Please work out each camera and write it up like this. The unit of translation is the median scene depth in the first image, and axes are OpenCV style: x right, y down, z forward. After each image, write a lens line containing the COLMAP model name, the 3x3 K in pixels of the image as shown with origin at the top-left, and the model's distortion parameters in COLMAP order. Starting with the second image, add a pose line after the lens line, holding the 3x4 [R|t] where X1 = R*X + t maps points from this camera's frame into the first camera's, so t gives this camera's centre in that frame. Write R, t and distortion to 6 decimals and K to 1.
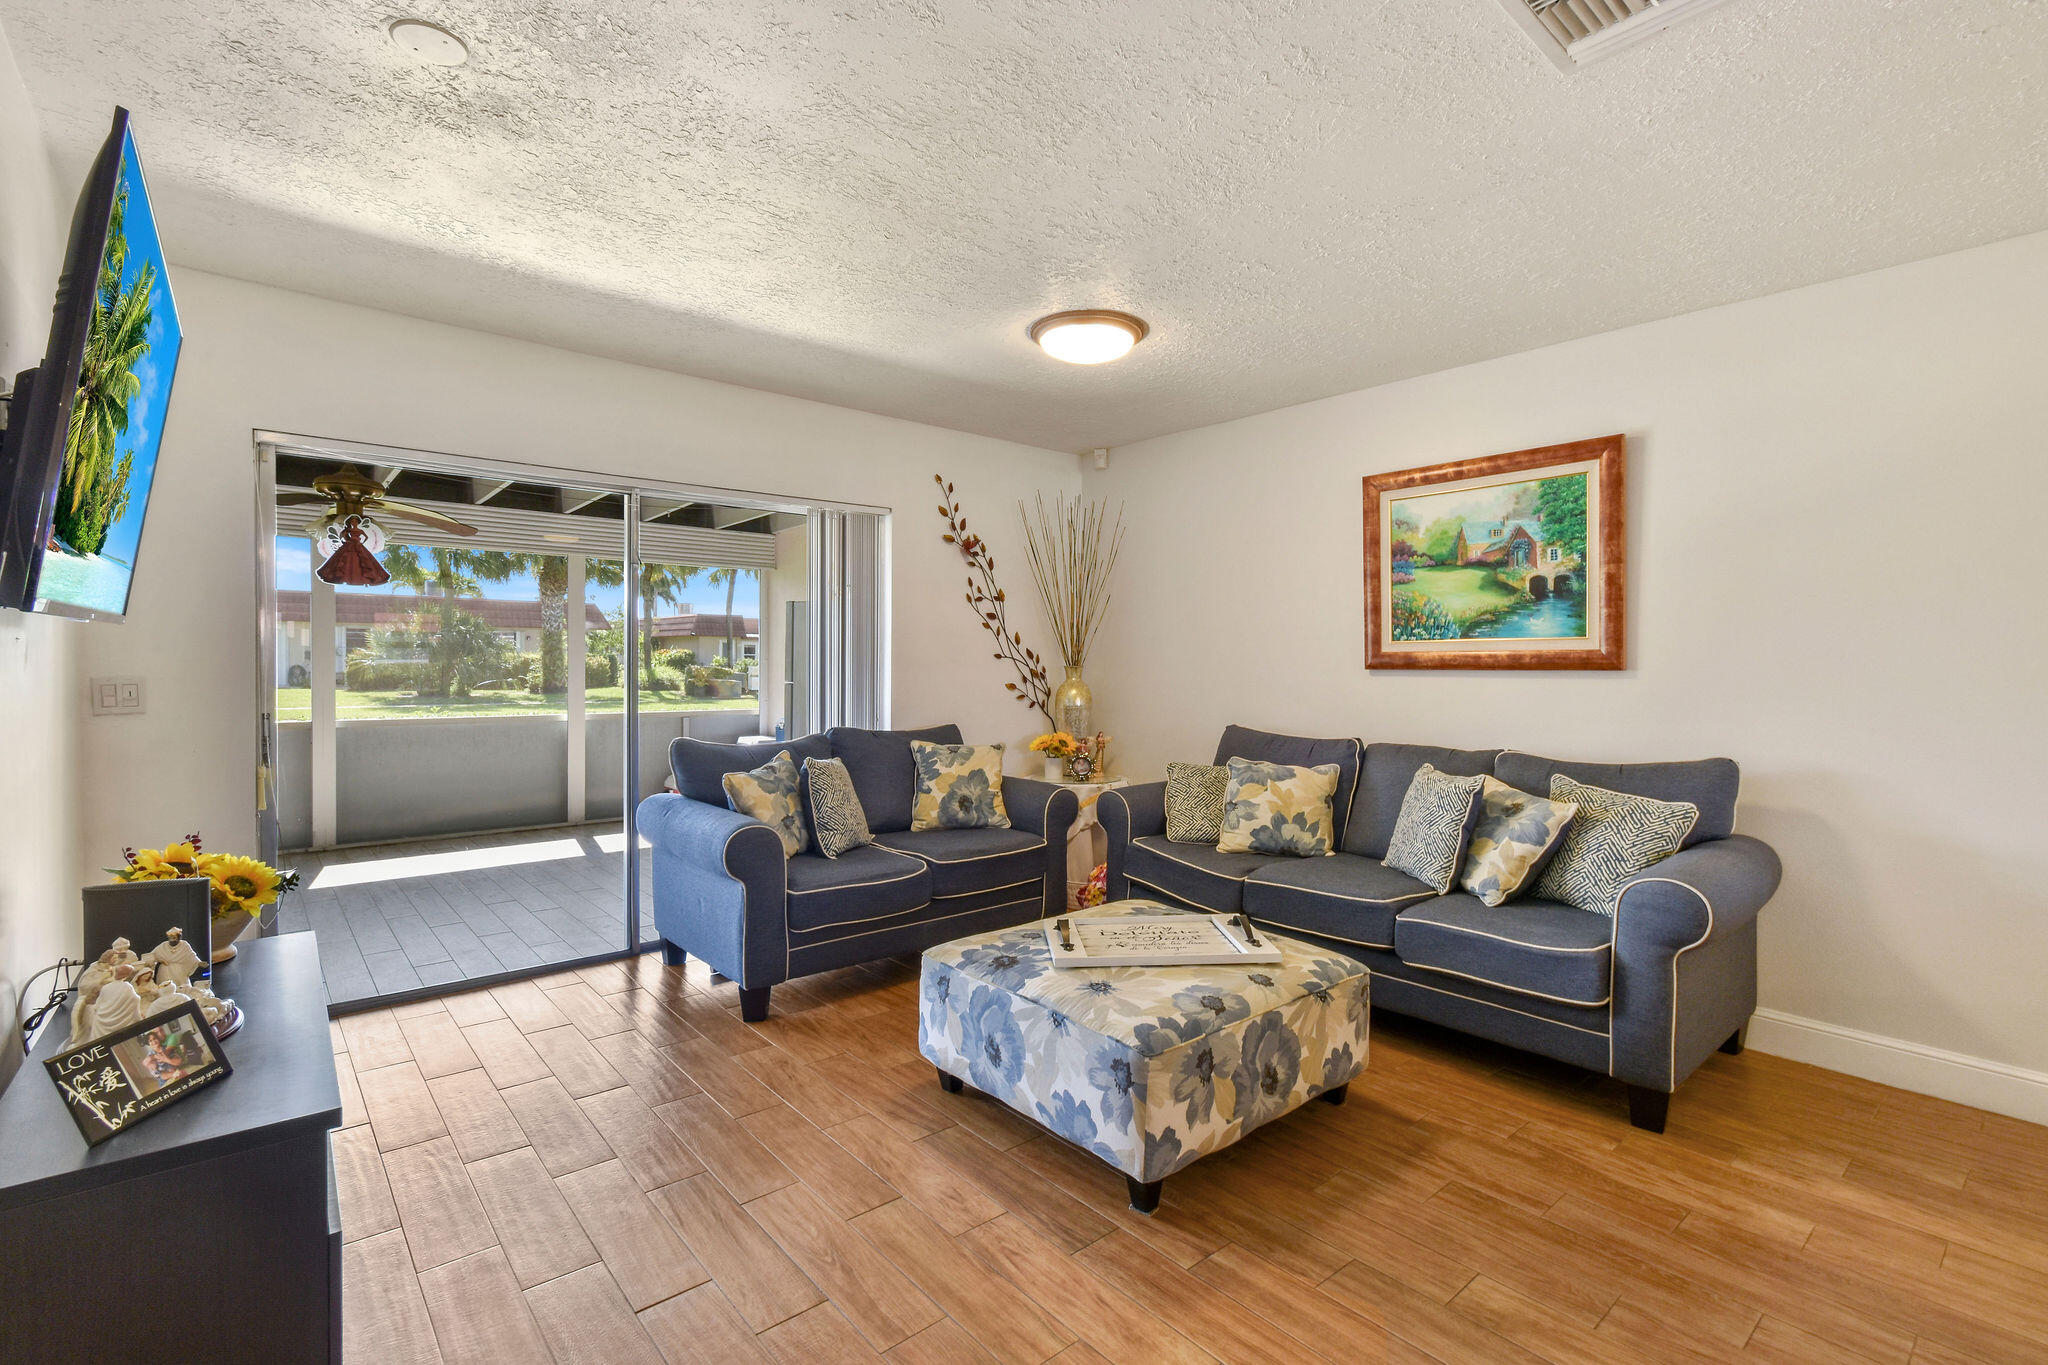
lens RADIAL K [[922.5, 0, 1036.0], [0, 922.5, 678.0], [0, 0, 1]] dist [0.009972, -0.002311]
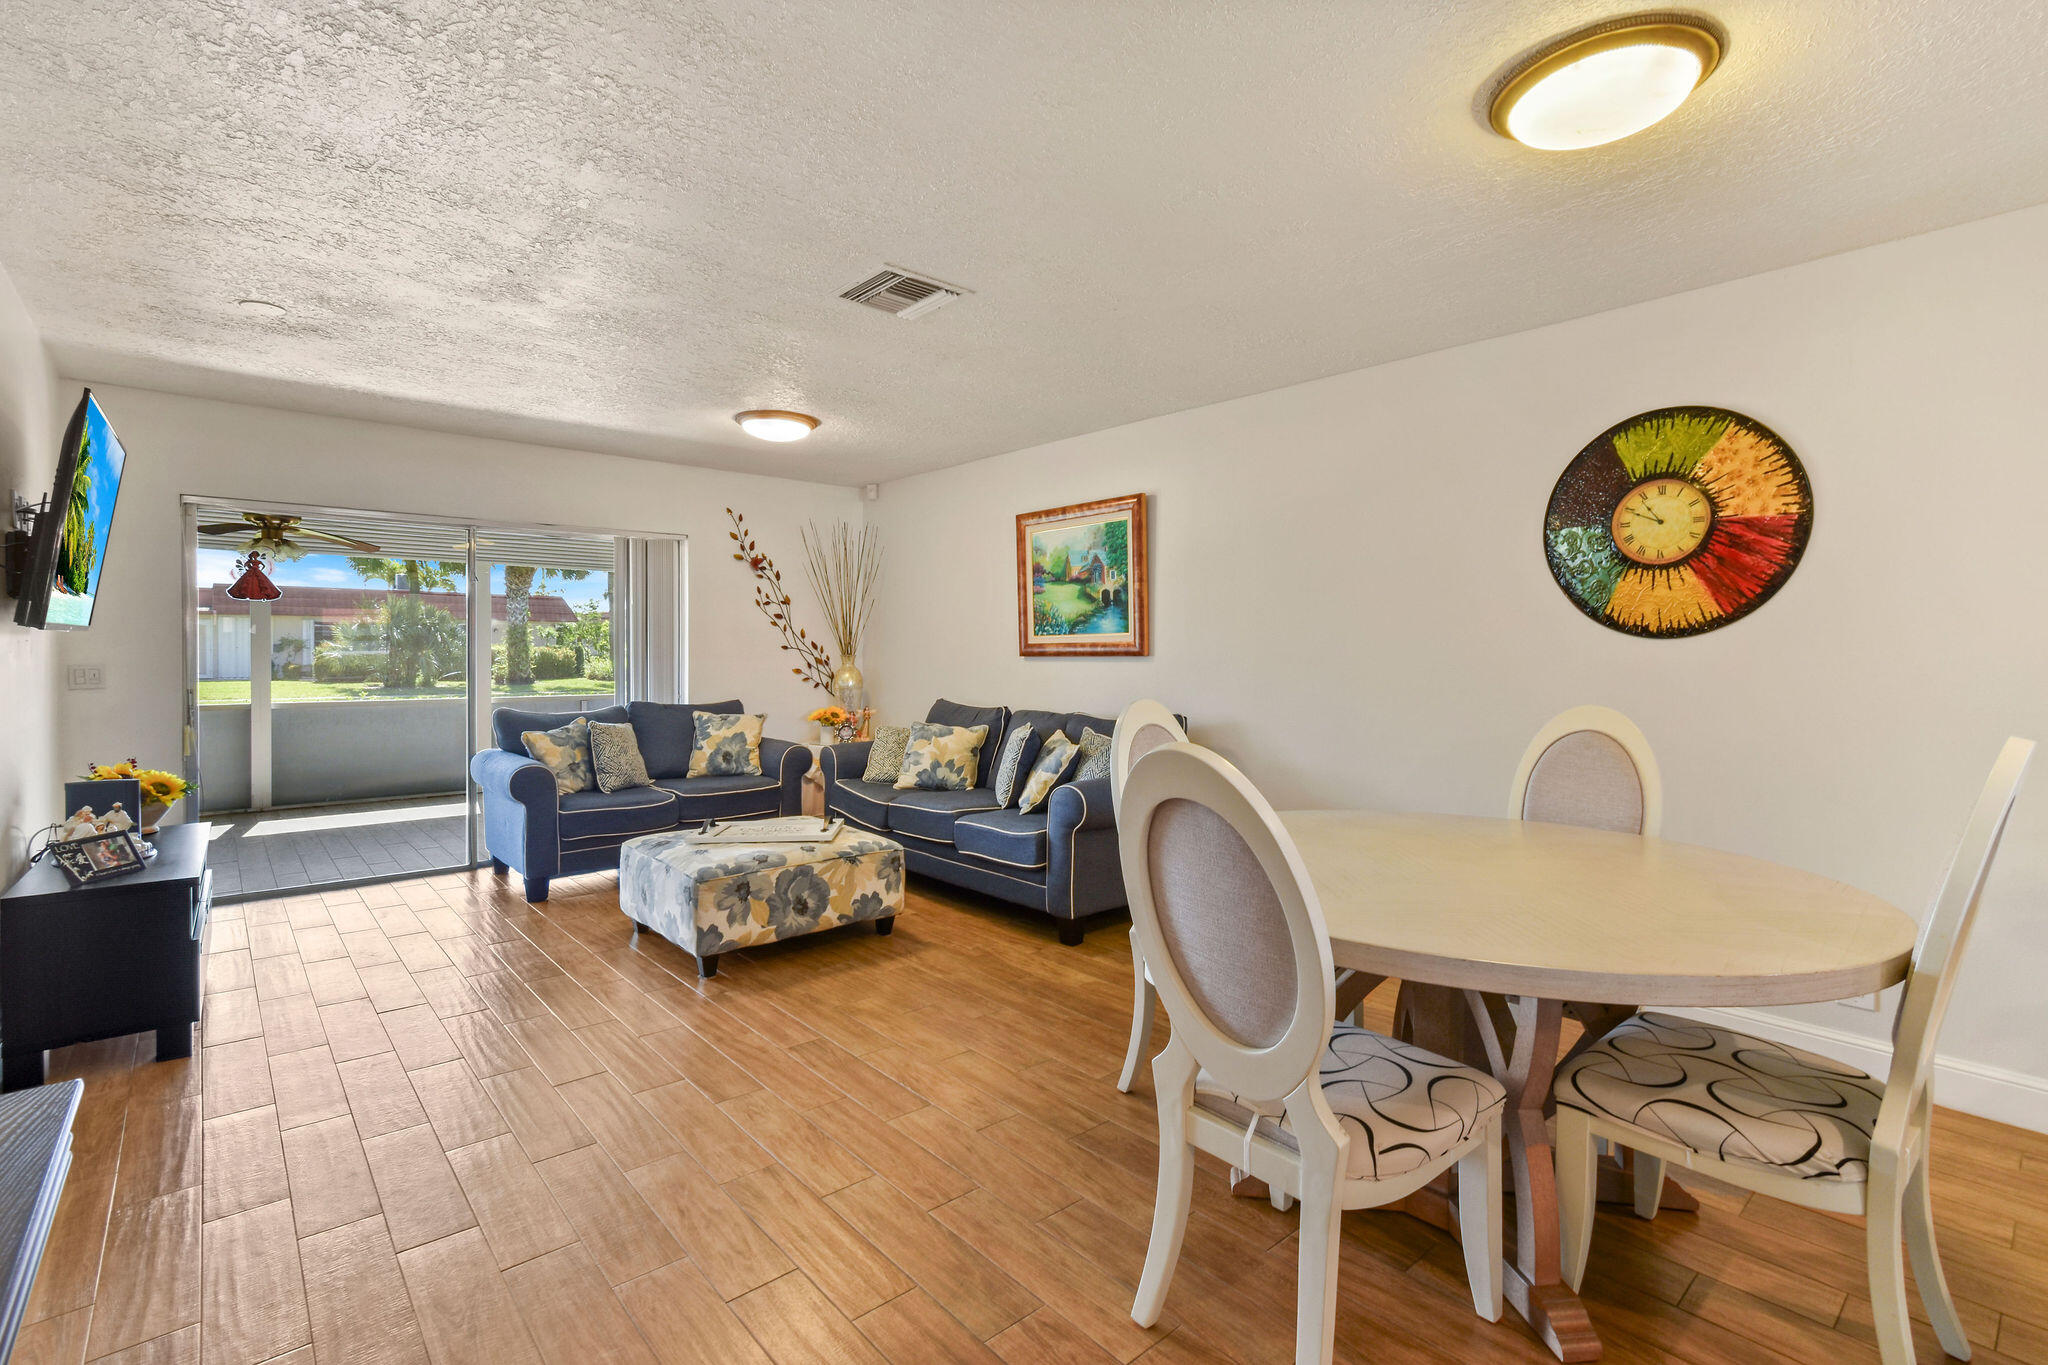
lens RADIAL K [[922.5, 0, 1032.2], [0, 922.5, 663.1], [0, 0, 1]] dist [0.009972, -0.002311]
pose [[0.999901, -0.004155, 0.013428, 0.412419], [0.004225, 0.999978, -0.005140, 0.008933], [-0.013407, 0.005196, 0.999897, -0.413952]]
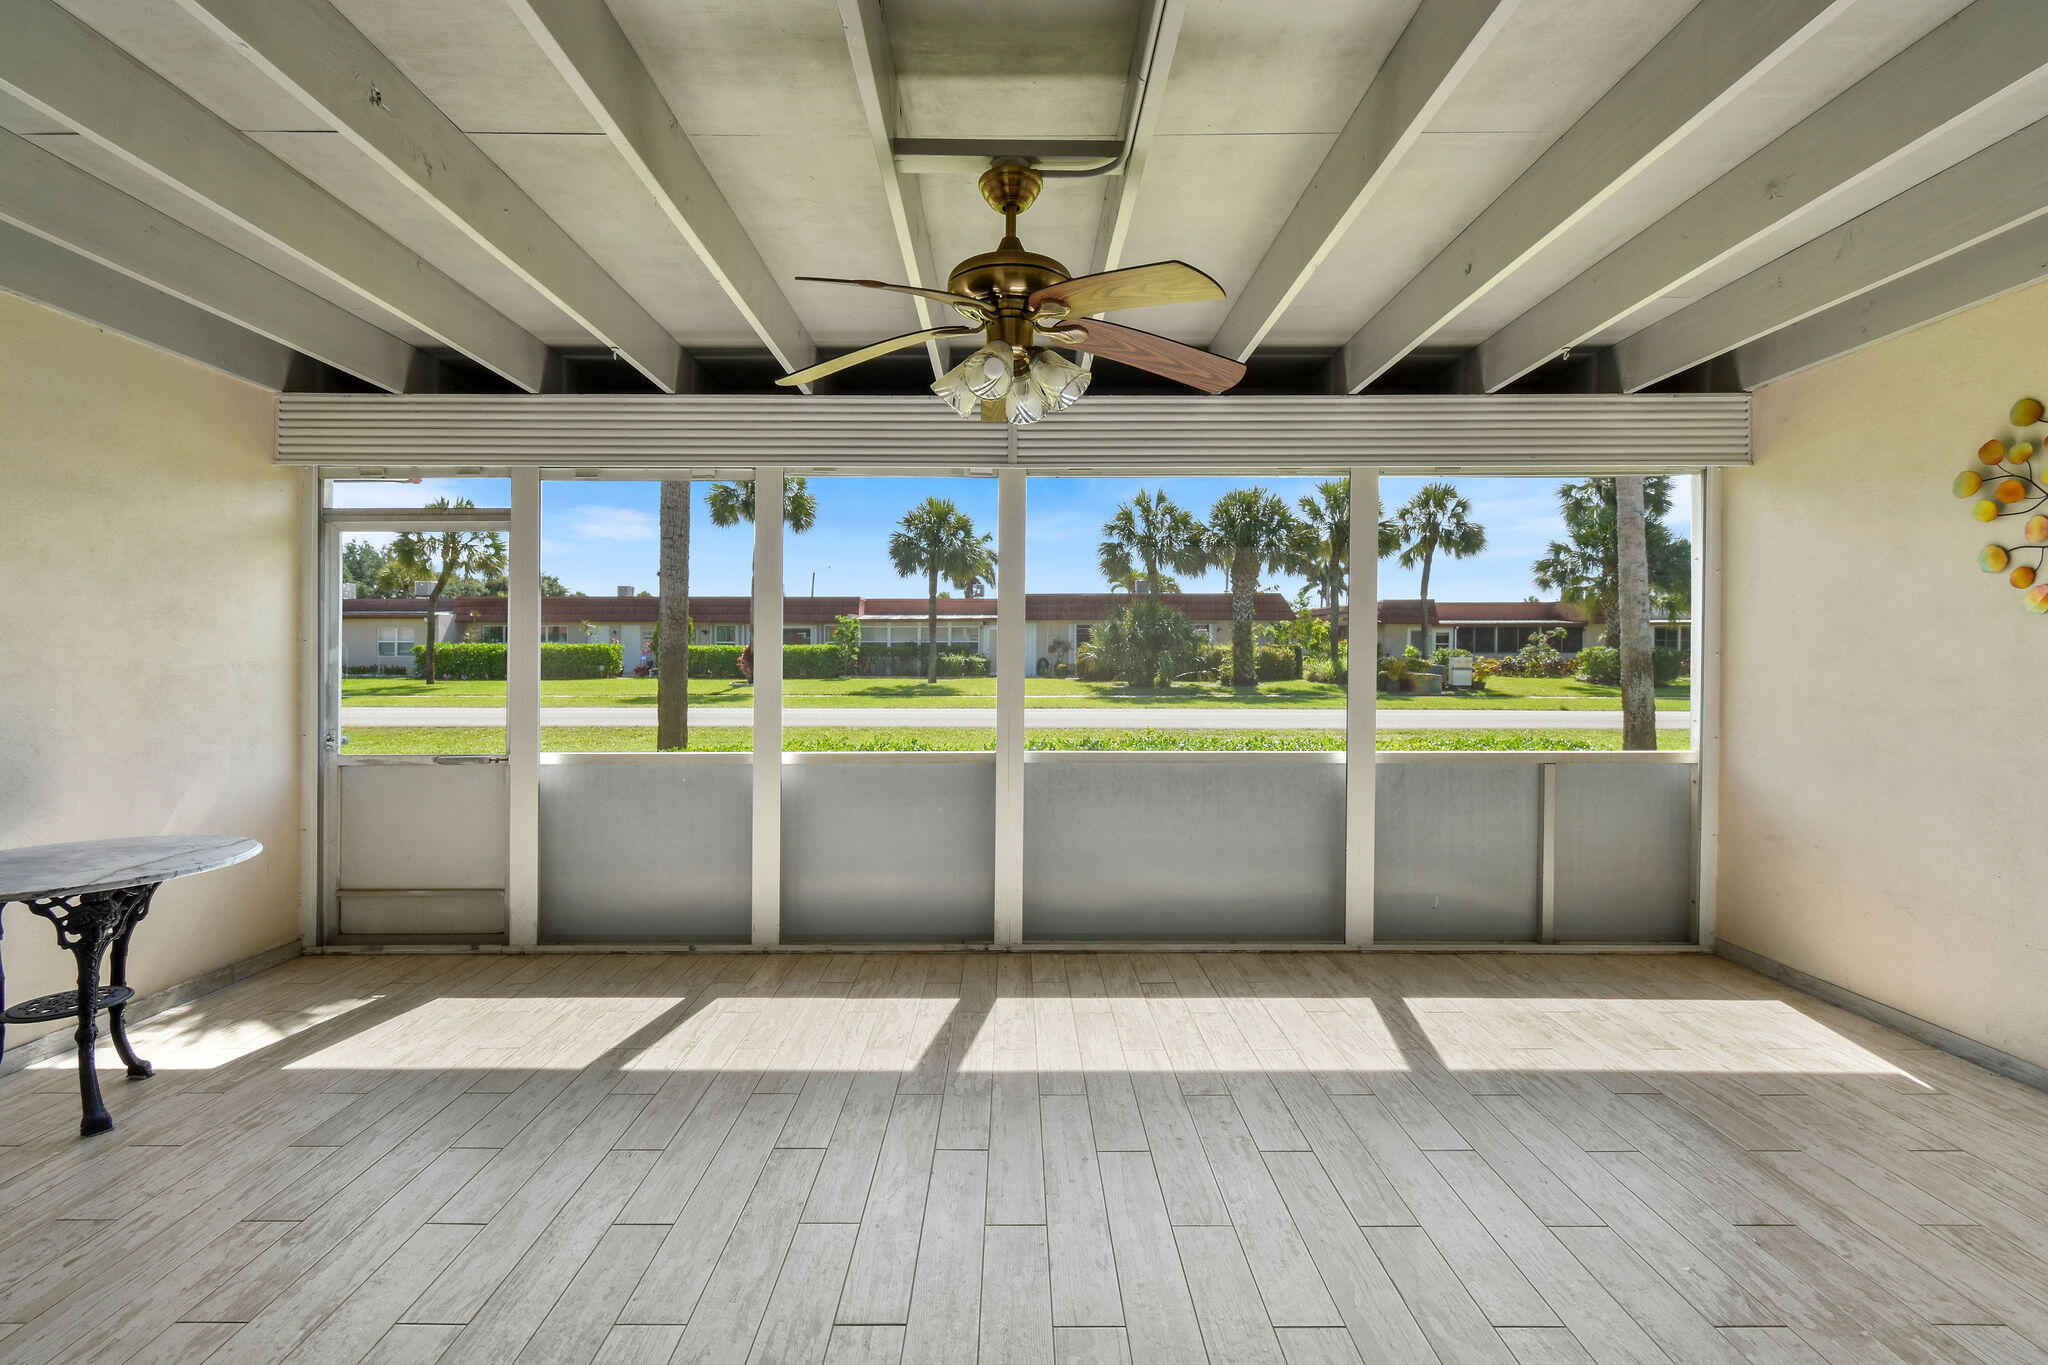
lens RADIAL K [[922.5, 0, 999.9], [0, 922.5, 657.7], [0, 0, 1]] dist [0.009972, -0.002311]
pose [[0.744108, -0.001482, -0.668058, -0.631284], [-0.005351, 0.999952, -0.008179, -0.043706], [0.668038, 0.009661, 0.744065, 1.028584]]
